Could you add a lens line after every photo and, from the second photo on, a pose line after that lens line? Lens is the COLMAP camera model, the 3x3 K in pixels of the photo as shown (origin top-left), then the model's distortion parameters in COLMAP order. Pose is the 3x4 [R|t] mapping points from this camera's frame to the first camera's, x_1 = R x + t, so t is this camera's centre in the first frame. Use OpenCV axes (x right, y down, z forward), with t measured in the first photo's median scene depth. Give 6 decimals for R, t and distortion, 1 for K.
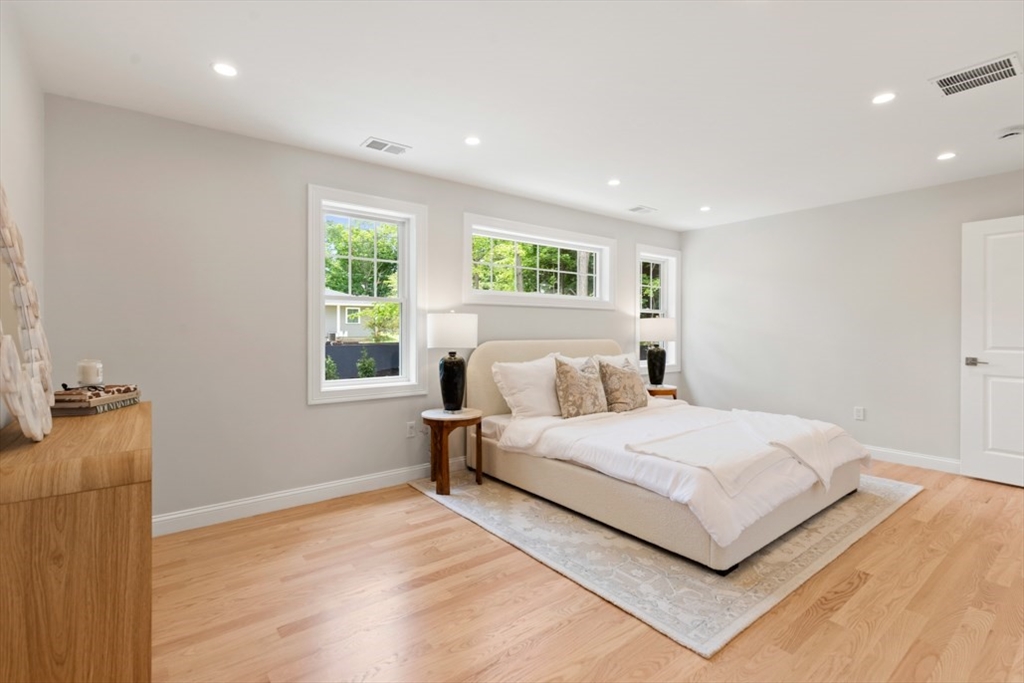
lens RADIAL K [[463.7, 0, 512.0], [0, 463.7, 336.1], [0, 0, 1]] dist [0.006202, -0.000295]
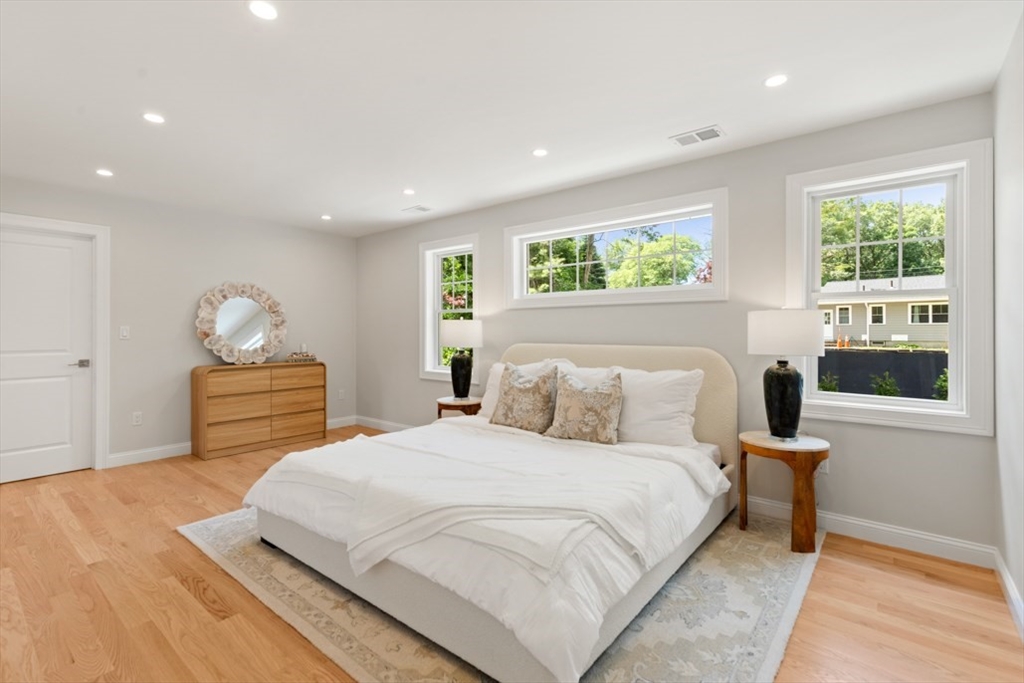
lens RADIAL K [[463.7, 0, 513.5], [0, 463.7, 331.6], [0, 0, 1]] dist [0.006202, -0.000295]
pose [[0.235704, -0.002033, -0.971823, 0.927028], [-0.013388, 0.999896, -0.005338, -0.009221], [0.971733, 0.014269, 0.235652, 0.705872]]
